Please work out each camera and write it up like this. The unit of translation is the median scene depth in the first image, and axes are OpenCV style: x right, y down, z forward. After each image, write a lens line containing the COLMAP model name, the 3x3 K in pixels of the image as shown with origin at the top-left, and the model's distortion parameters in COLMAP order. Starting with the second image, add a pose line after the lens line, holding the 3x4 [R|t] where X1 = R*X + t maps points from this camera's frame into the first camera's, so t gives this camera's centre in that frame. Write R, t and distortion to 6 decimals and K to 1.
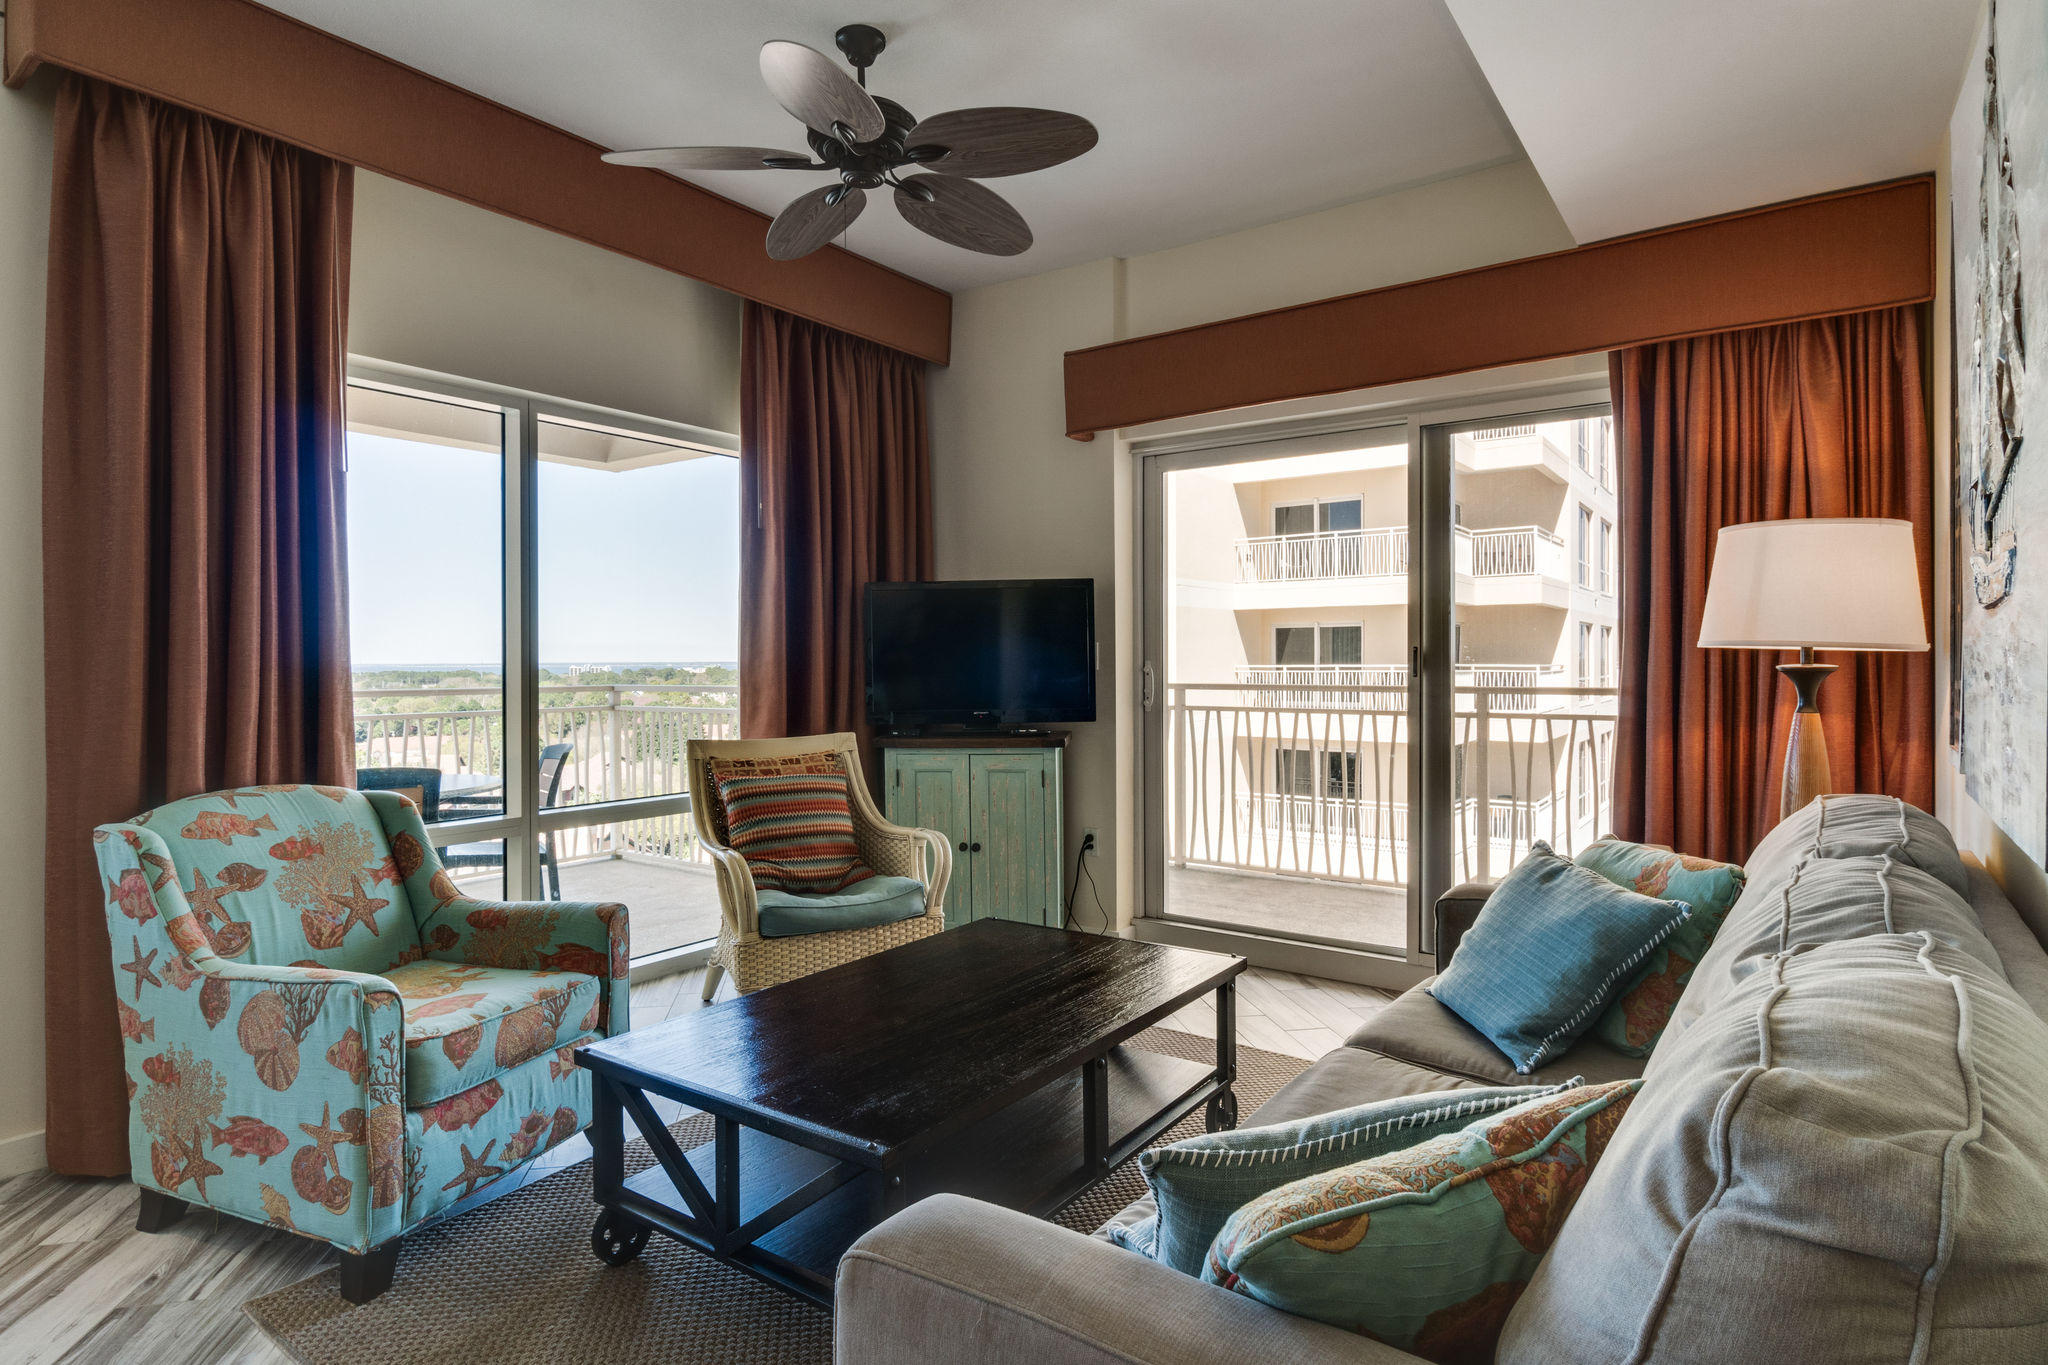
lens RADIAL K [[1156.4, 0, 1024.0], [0, 1156.4, 682.5], [0, 0, 1]] dist [-0.000892, -0.000182]
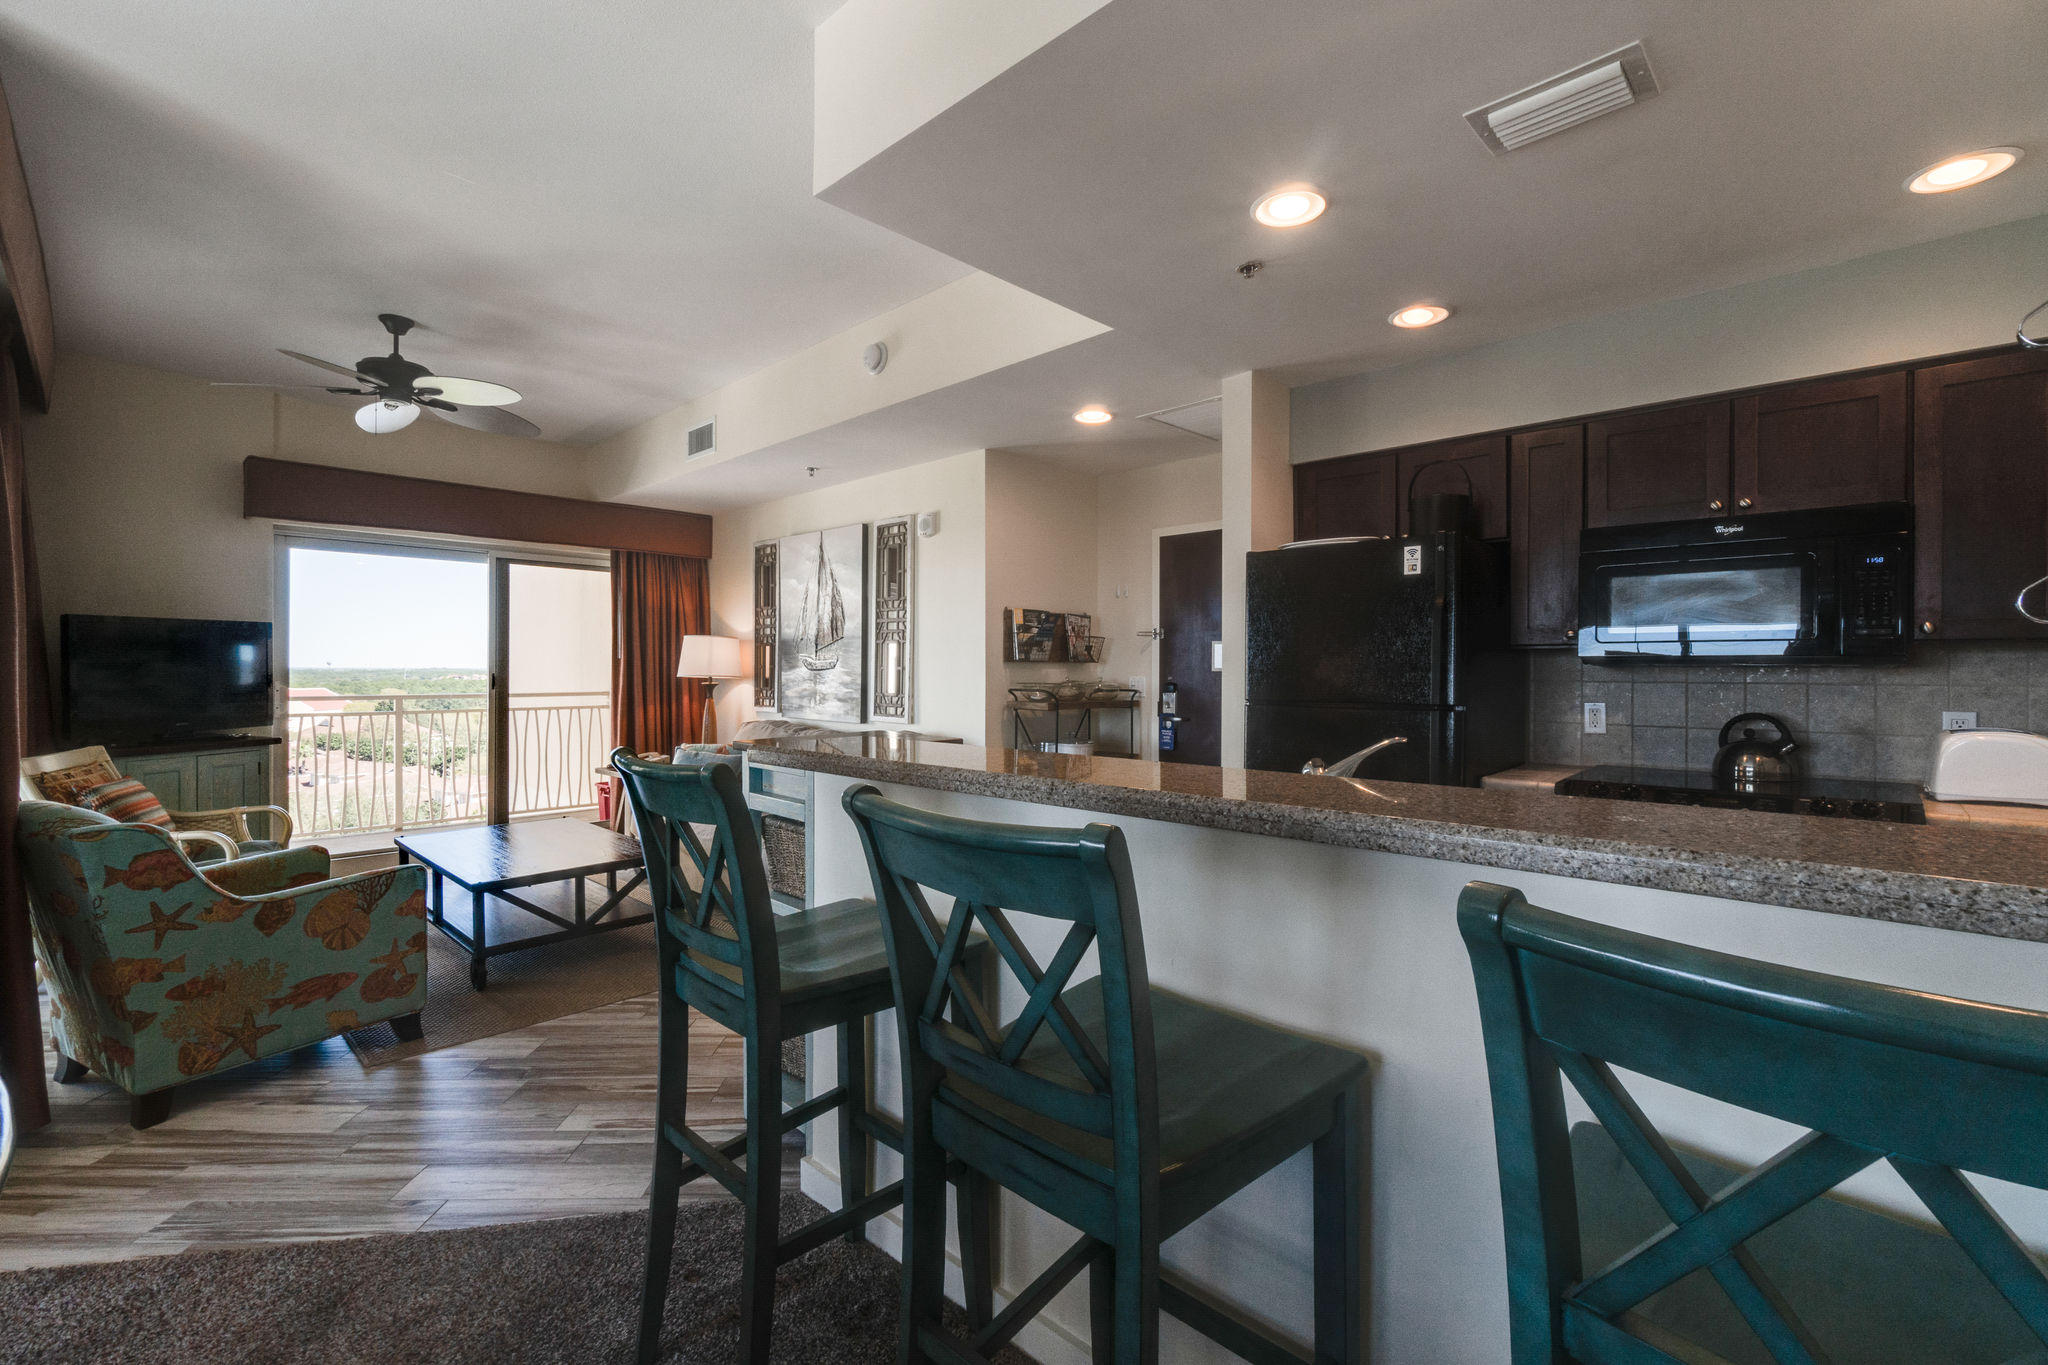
lens RADIAL K [[915.6, 0, 1024.0], [0, 915.6, 682.5], [0, 0, 1]] dist [-0.000358, -0.000250]
pose [[0.172980, 0.005796, 0.984908, -1.140348], [0.014226, 0.999864, -0.008383, 0.002026], [-0.984823, 0.015461, 0.172874, -0.108710]]
